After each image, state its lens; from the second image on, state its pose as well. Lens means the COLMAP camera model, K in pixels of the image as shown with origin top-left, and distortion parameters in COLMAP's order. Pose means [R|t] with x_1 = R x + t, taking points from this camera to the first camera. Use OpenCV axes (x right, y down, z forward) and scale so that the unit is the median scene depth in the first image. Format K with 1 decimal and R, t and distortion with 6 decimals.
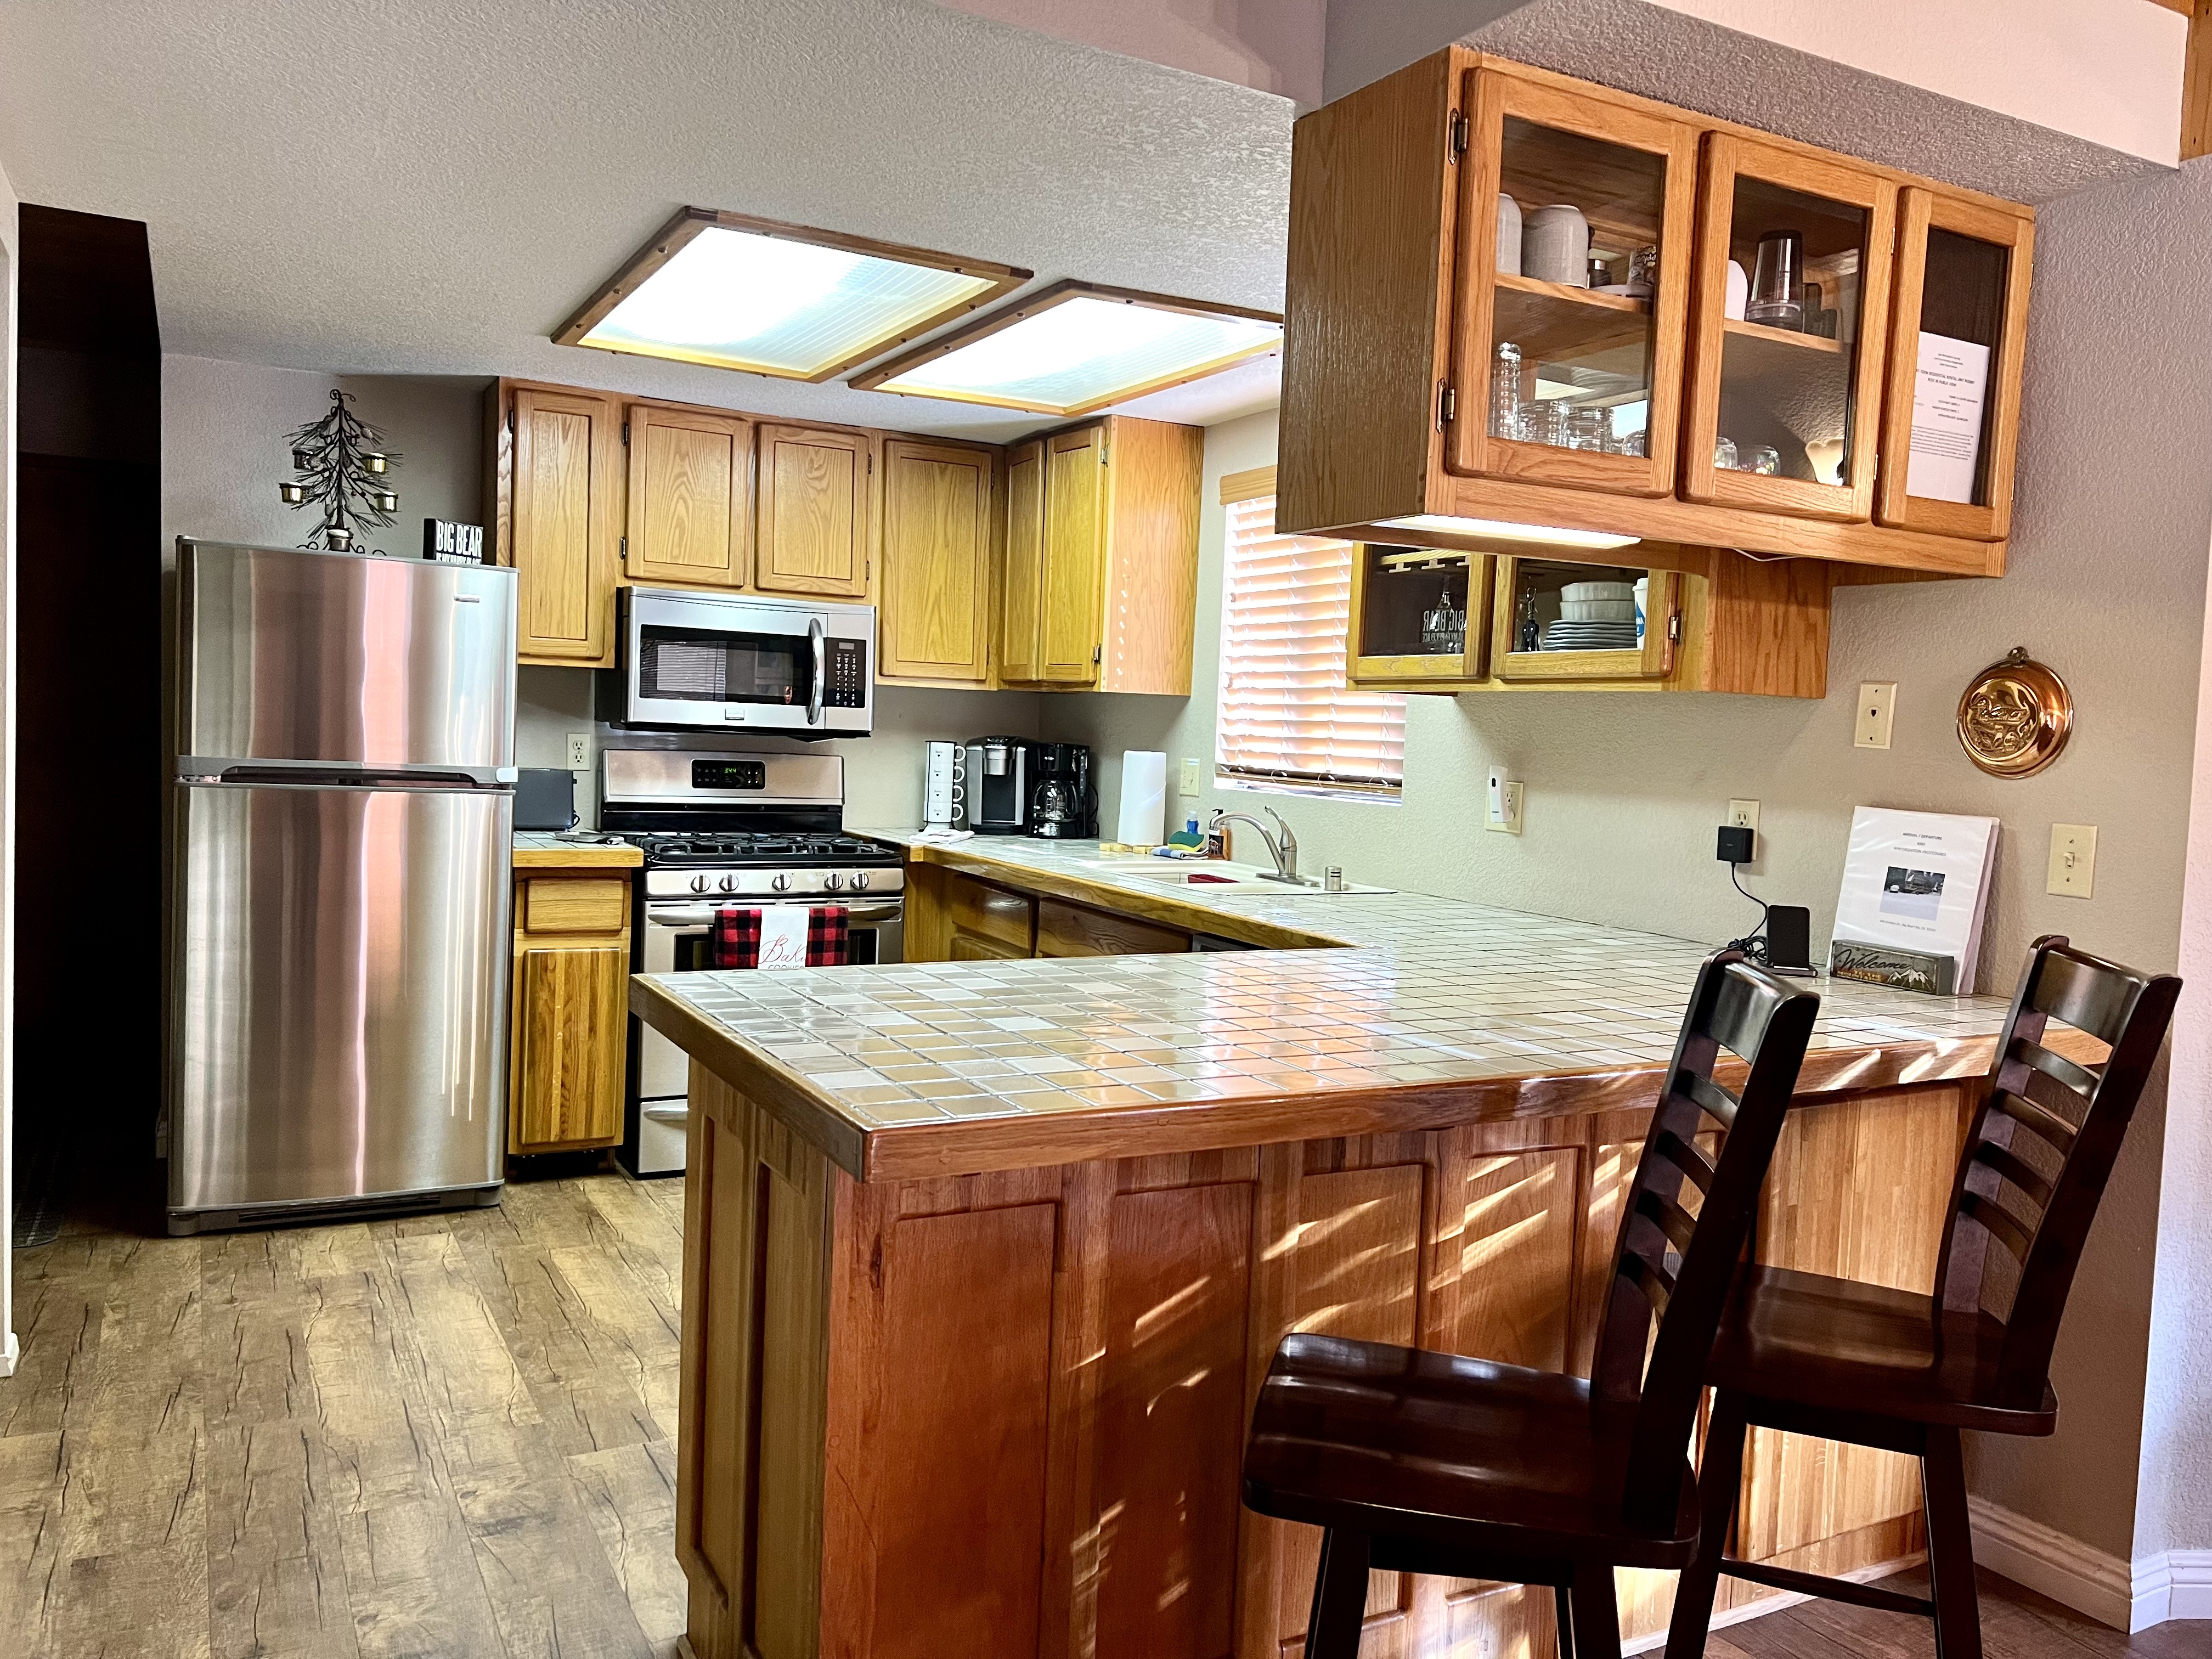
lens RADIAL K [[1661.7, 0, 1120.3], [0, 1661.7, 832.5], [0, 0, 1]] dist [0.033349, -0.019012]
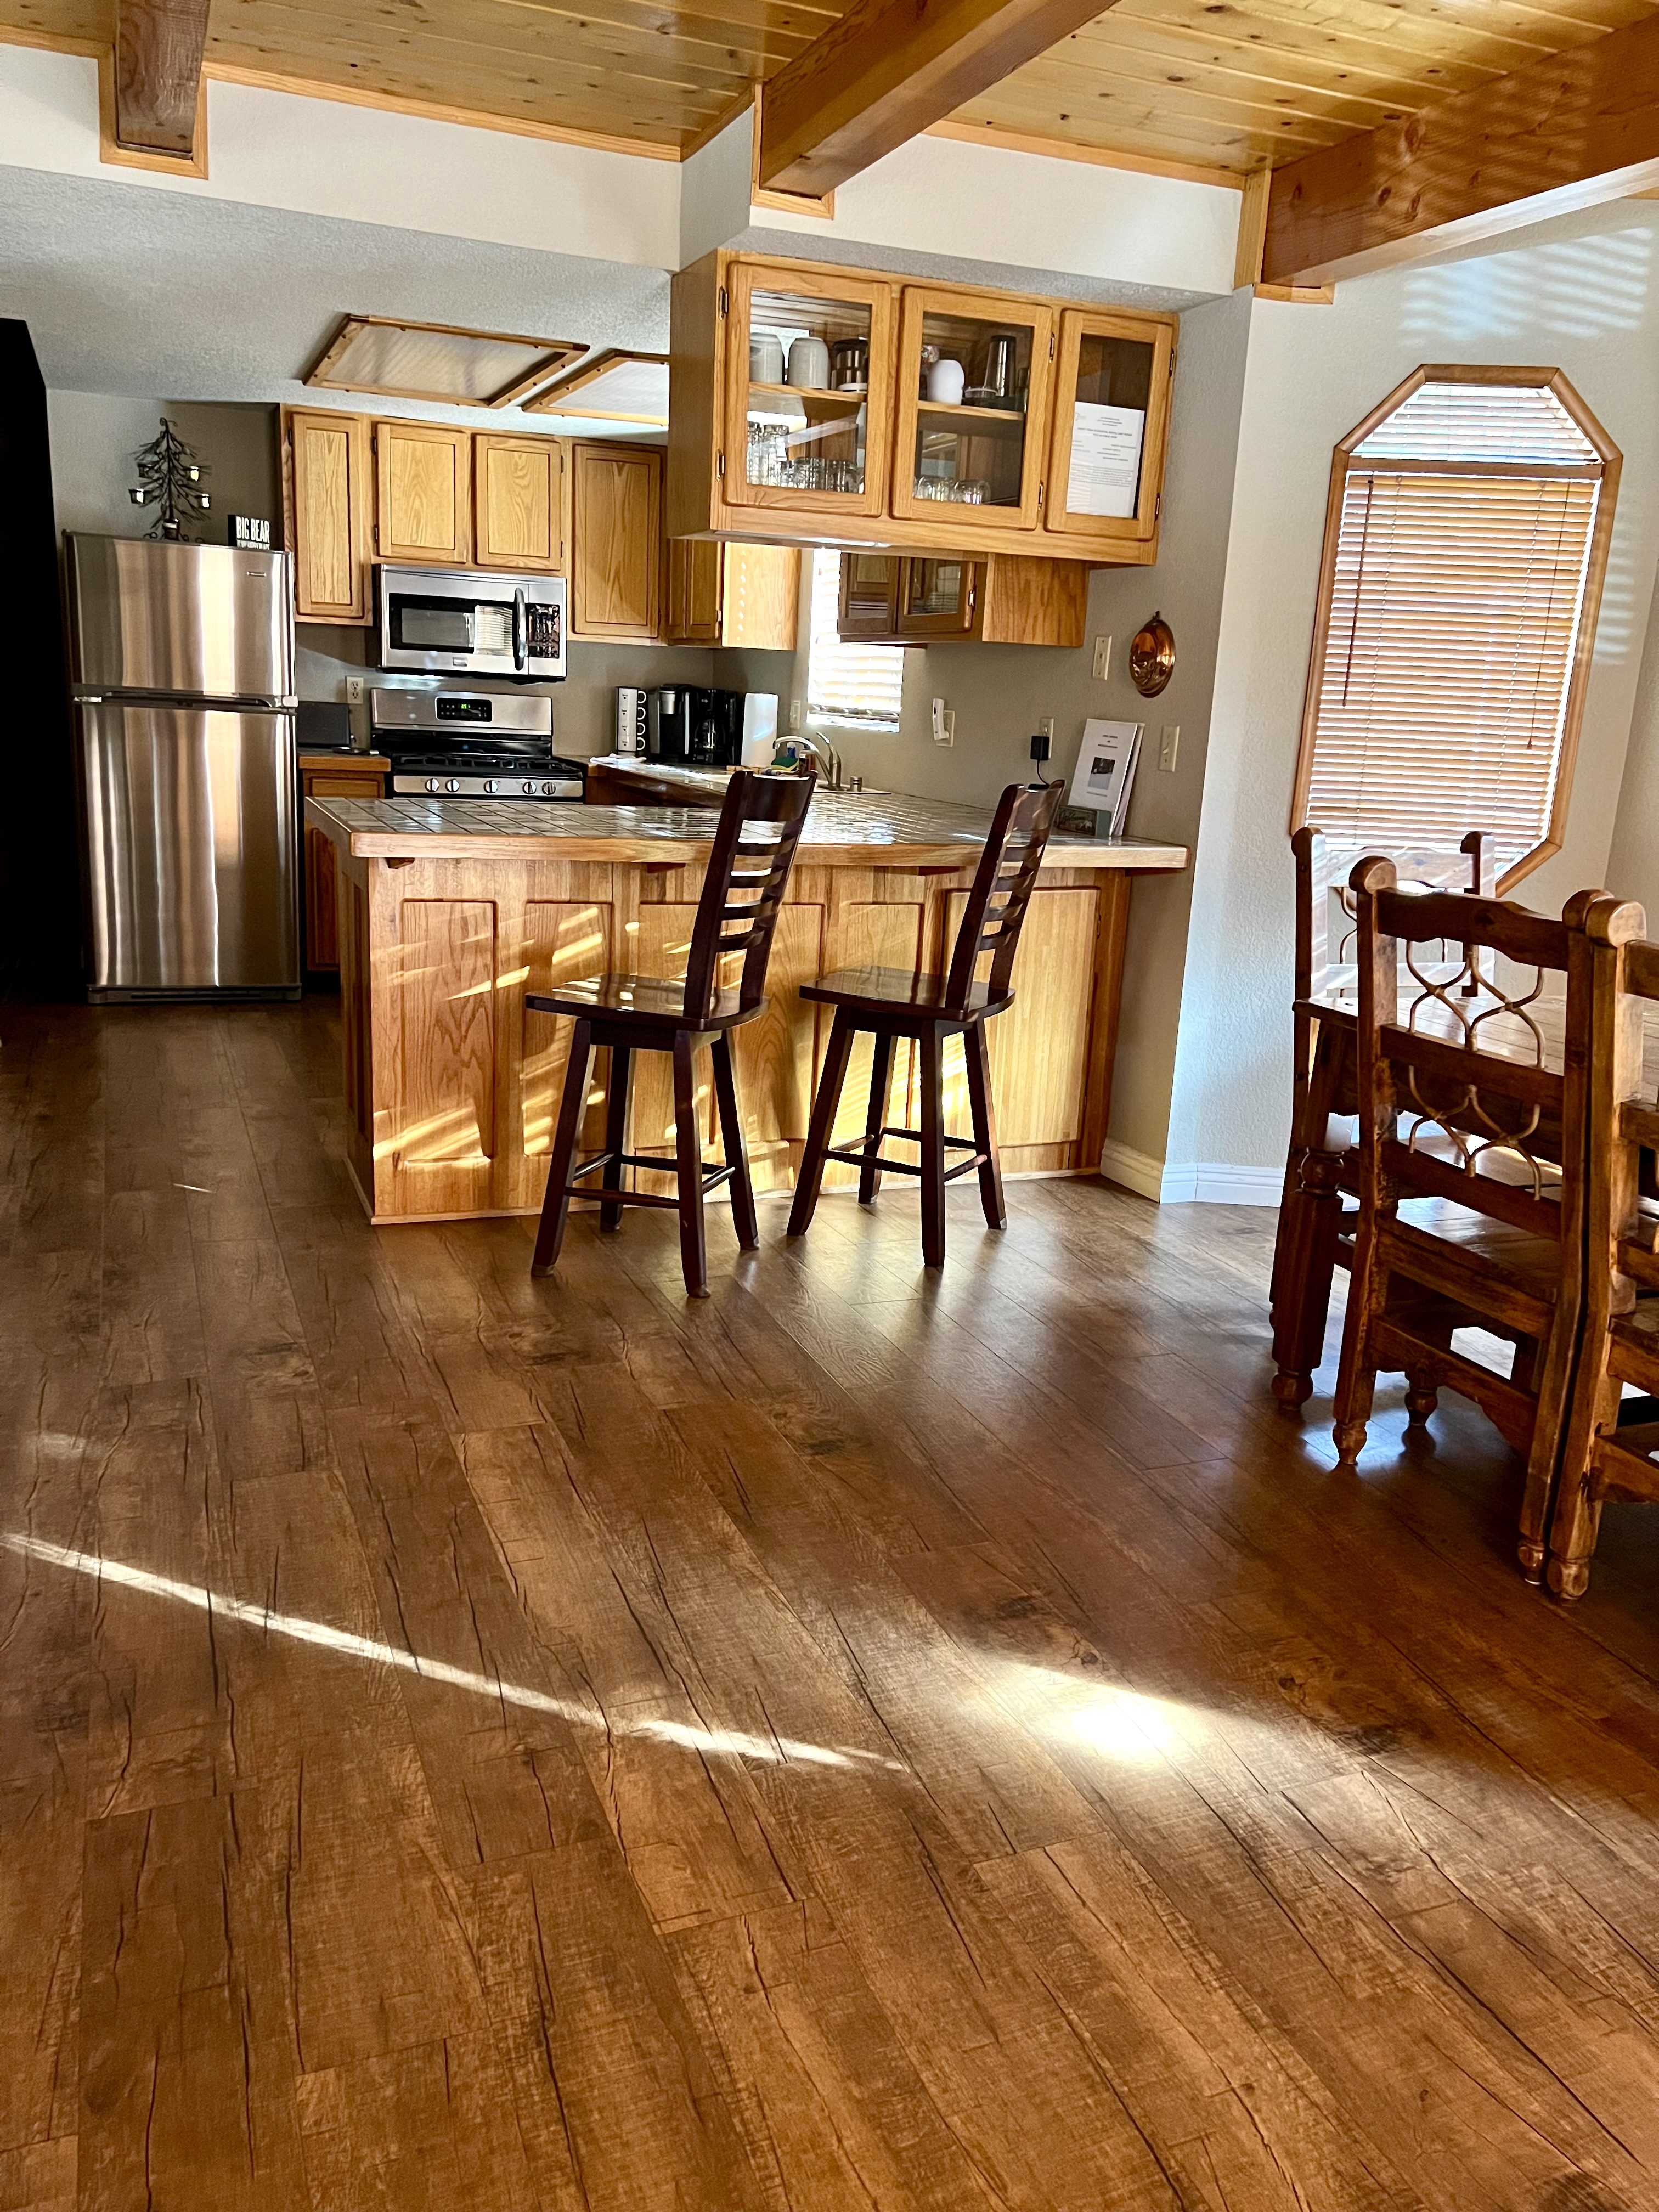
lens RADIAL K [[1661.7, 0, 822.5], [0, 1661.7, 1115.2], [0, 0, 1]] dist [0.033349, -0.019012]
pose [[0.992963, 0.038091, -0.112134, 0.256916], [-0.017602, 0.983815, 0.178322, 0.050166], [0.117111, -0.175094, 0.977562, -0.406235]]
